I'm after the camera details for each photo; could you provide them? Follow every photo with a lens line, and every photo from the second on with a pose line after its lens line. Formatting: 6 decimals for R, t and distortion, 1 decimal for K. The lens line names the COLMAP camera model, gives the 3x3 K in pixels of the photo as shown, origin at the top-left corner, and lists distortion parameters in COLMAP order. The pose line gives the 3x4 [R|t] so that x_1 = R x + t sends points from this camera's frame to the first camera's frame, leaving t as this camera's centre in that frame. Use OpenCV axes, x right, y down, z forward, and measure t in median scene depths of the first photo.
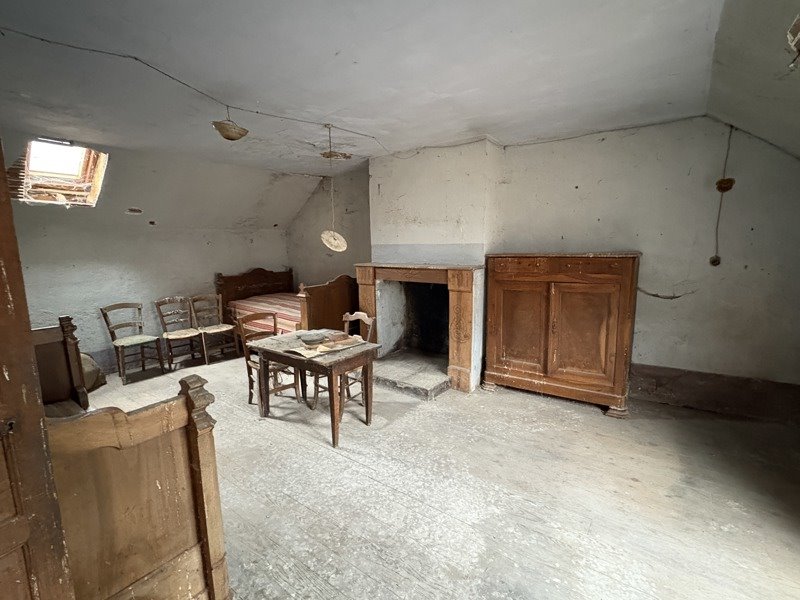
lens RADIAL K [[371.5, 0, 400.0], [0, 371.5, 300.0], [0, 0, 1]] dist [-0.001256, -0.000168]
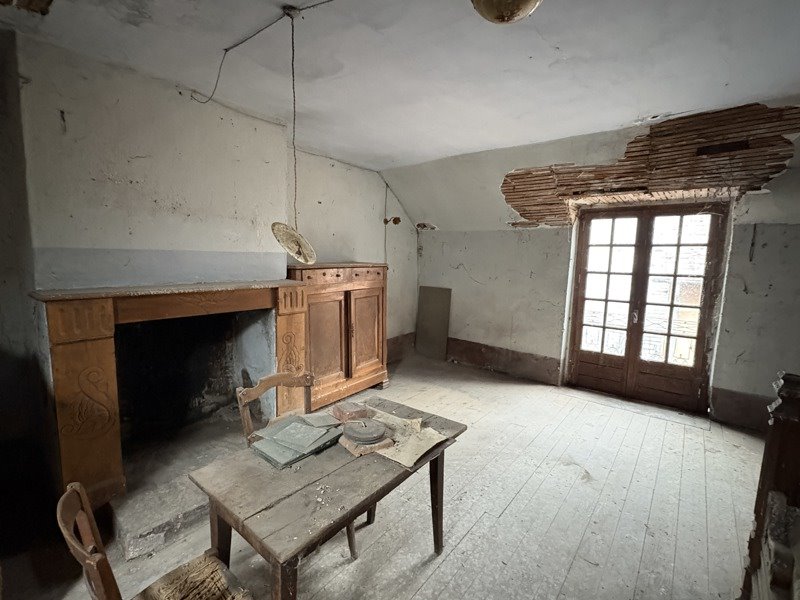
lens RADIAL K [[371.5, 0, 400.0], [0, 371.5, 300.0], [0, 0, 1]] dist [-0.001256, -0.000168]
pose [[0.037995, -0.107277, 0.993503, -0.633178], [0.129012, 0.986427, 0.101579, -0.107881], [-0.990915, 0.124314, 0.051319, 0.773494]]
